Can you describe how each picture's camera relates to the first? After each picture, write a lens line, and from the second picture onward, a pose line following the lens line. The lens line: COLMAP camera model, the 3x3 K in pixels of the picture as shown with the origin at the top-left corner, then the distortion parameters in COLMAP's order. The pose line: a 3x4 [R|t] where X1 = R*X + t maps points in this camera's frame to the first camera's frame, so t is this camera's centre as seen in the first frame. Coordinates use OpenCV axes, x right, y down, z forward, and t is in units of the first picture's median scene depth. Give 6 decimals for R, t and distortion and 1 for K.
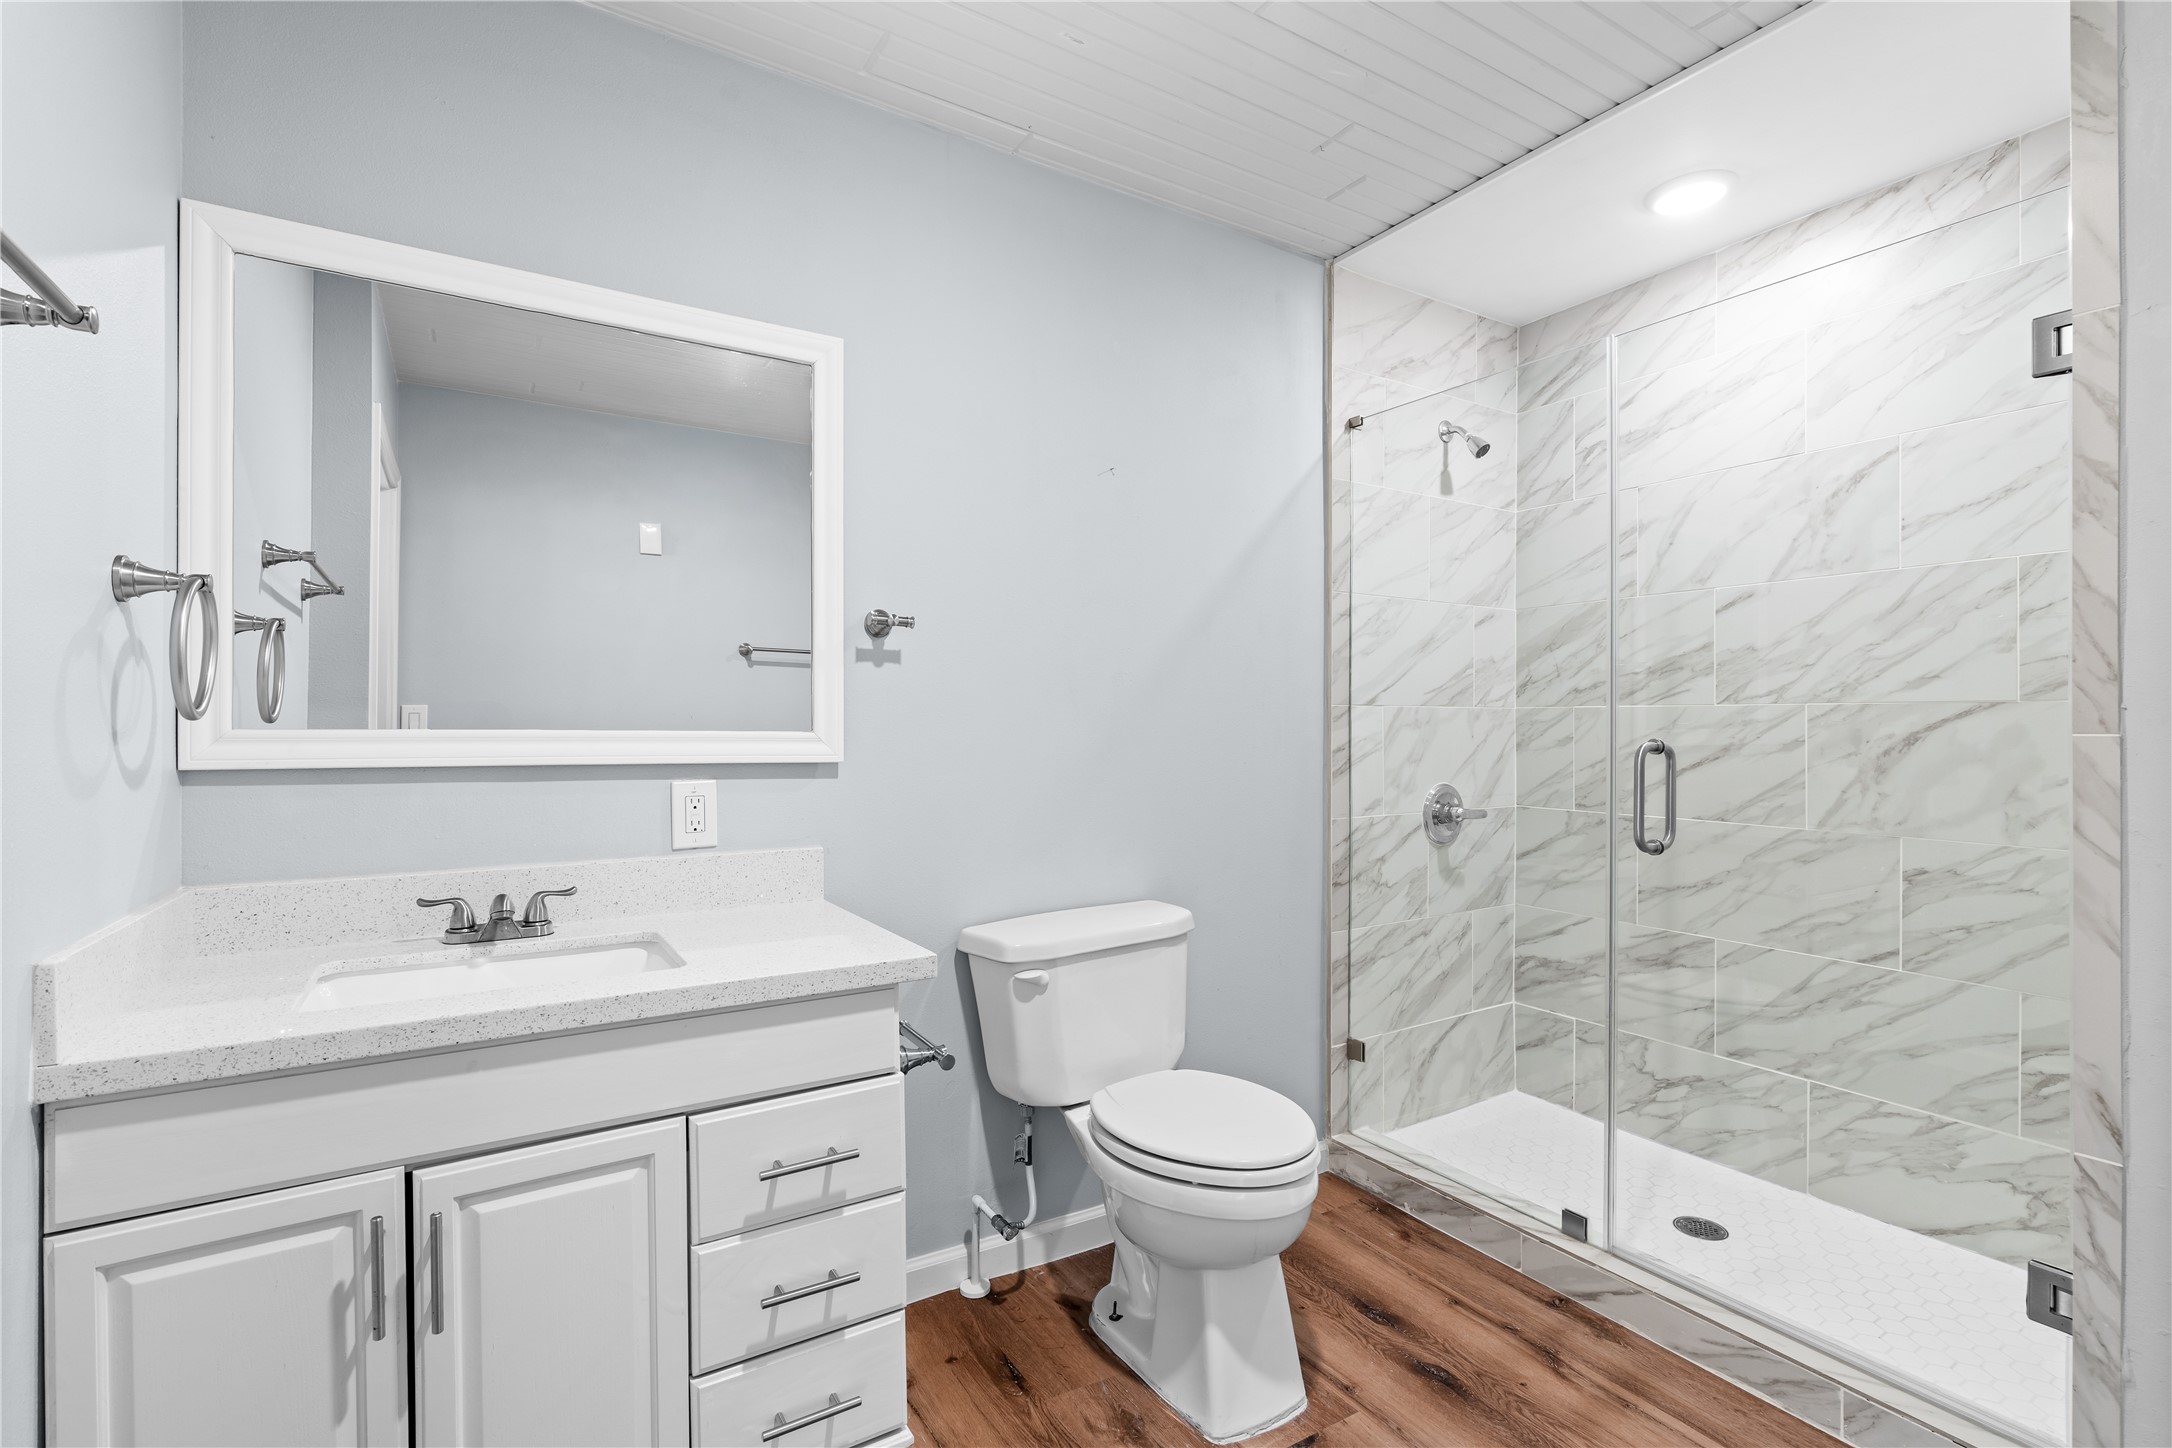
lens RADIAL K [[995.2, 0, 1094.7], [0, 995.2, 721.5], [0, 0, 1]] dist [-0.008029, 0.000453]
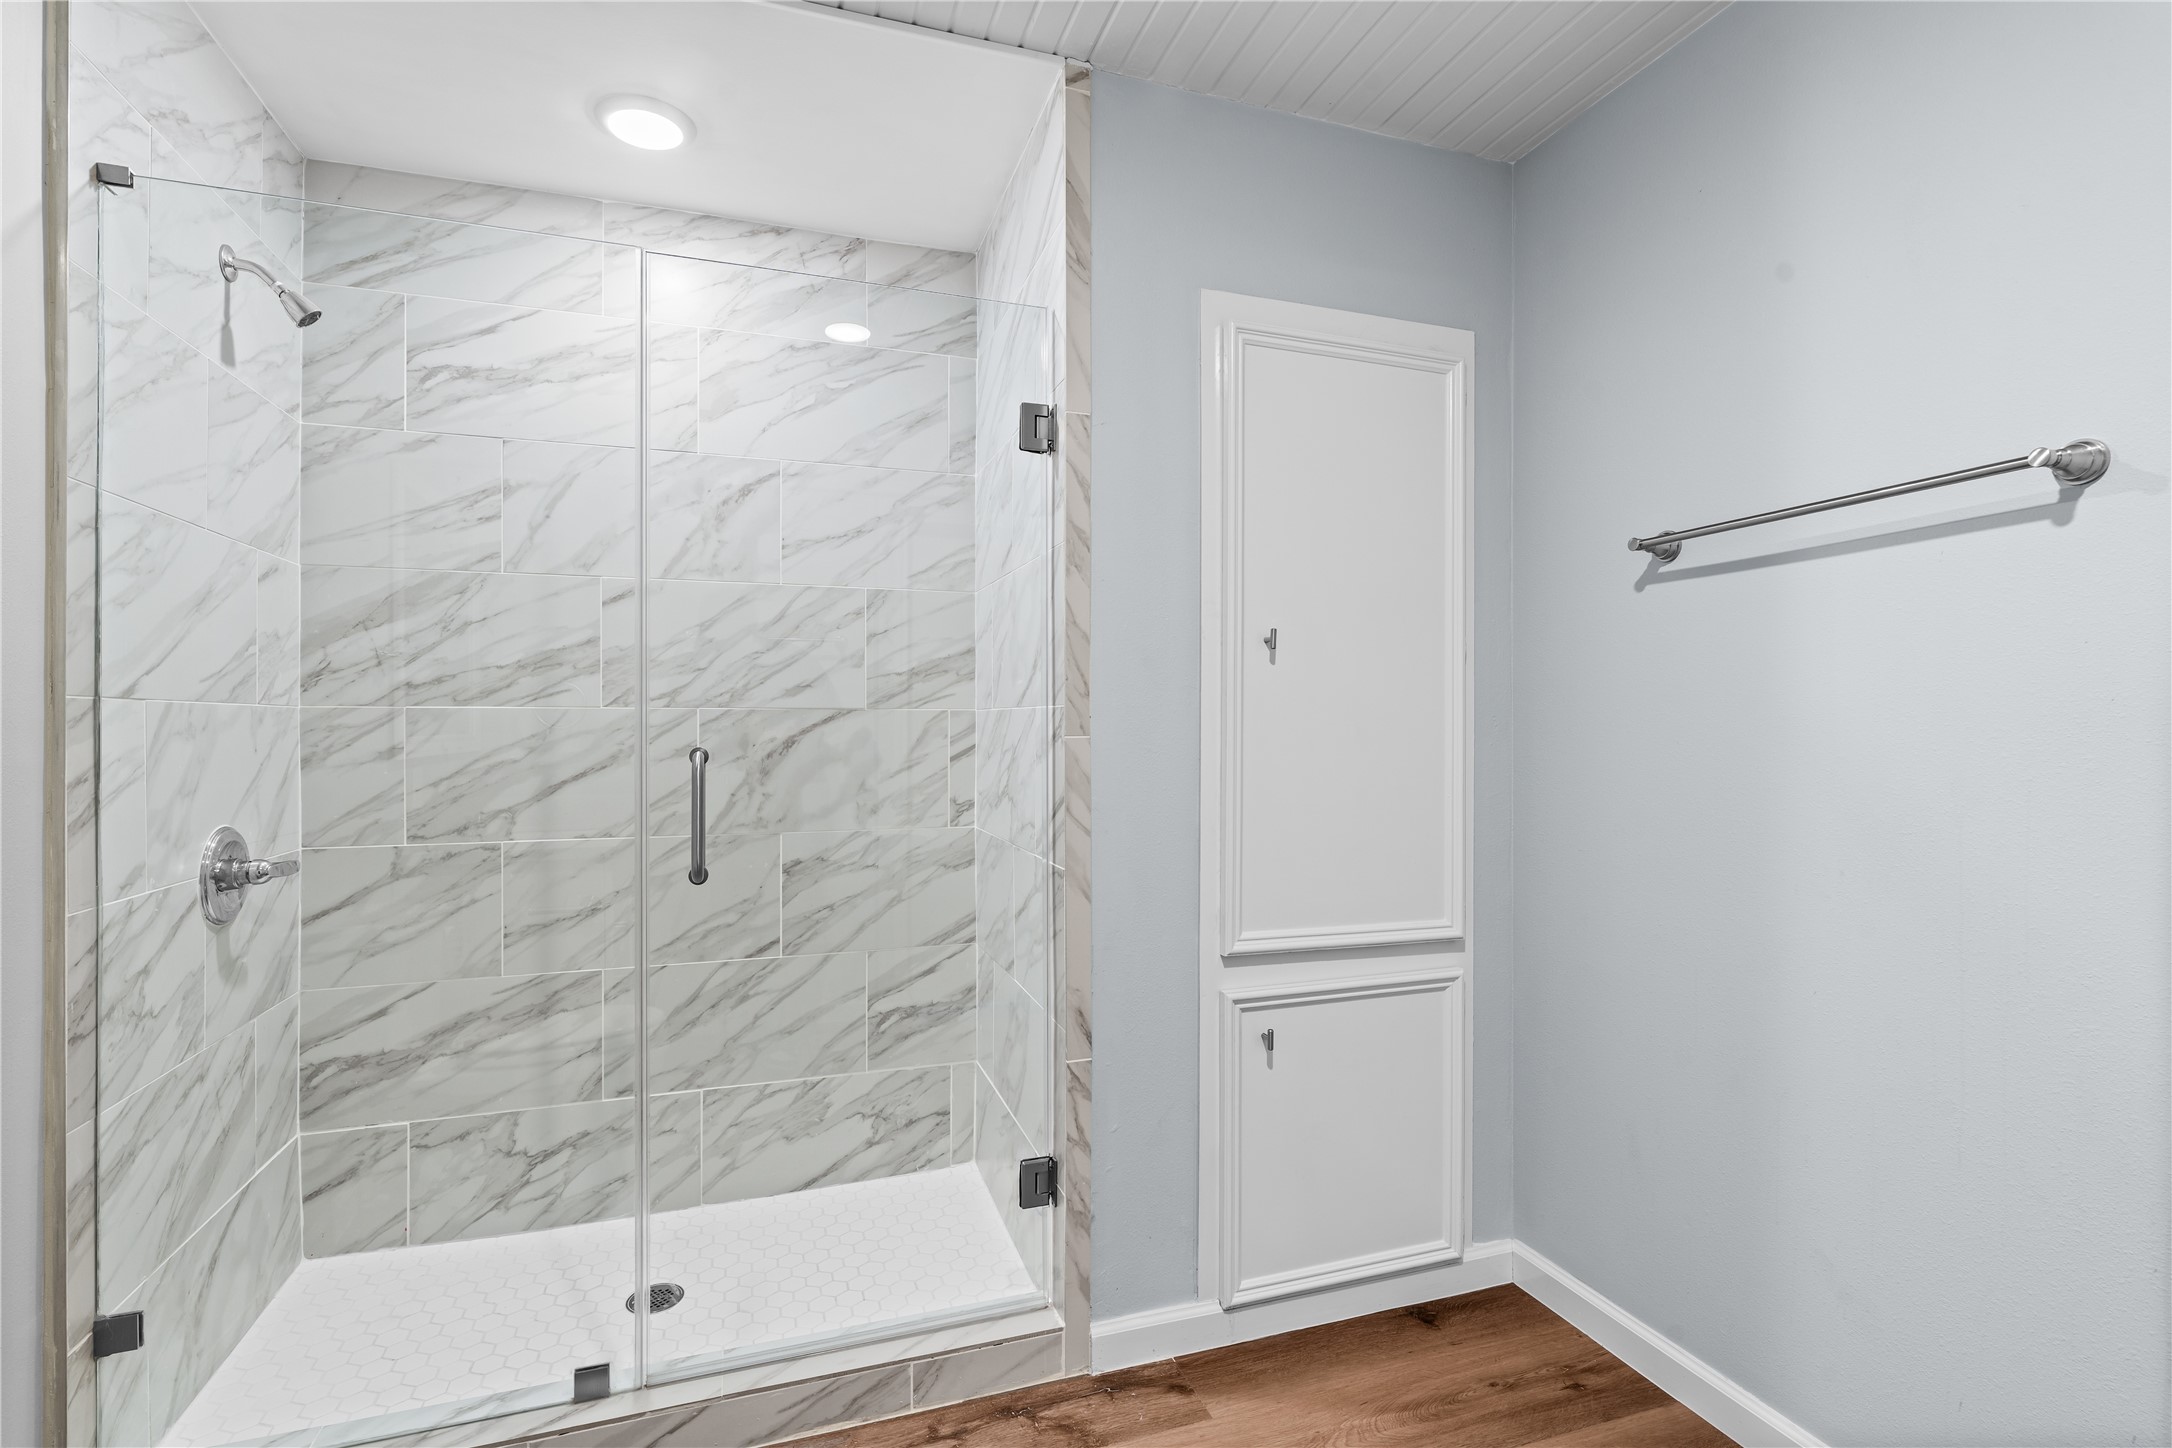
lens RADIAL K [[995.2, 0, 1089.4], [0, 995.2, 724.6], [0, 0, 1]] dist [-0.008029, 0.000453]
pose [[0.227885, -0.000107, 0.973688, -0.142516], [0.001252, 0.999999, -0.000183, -0.000860], [-0.973687, 0.001261, 0.227885, 0.366512]]
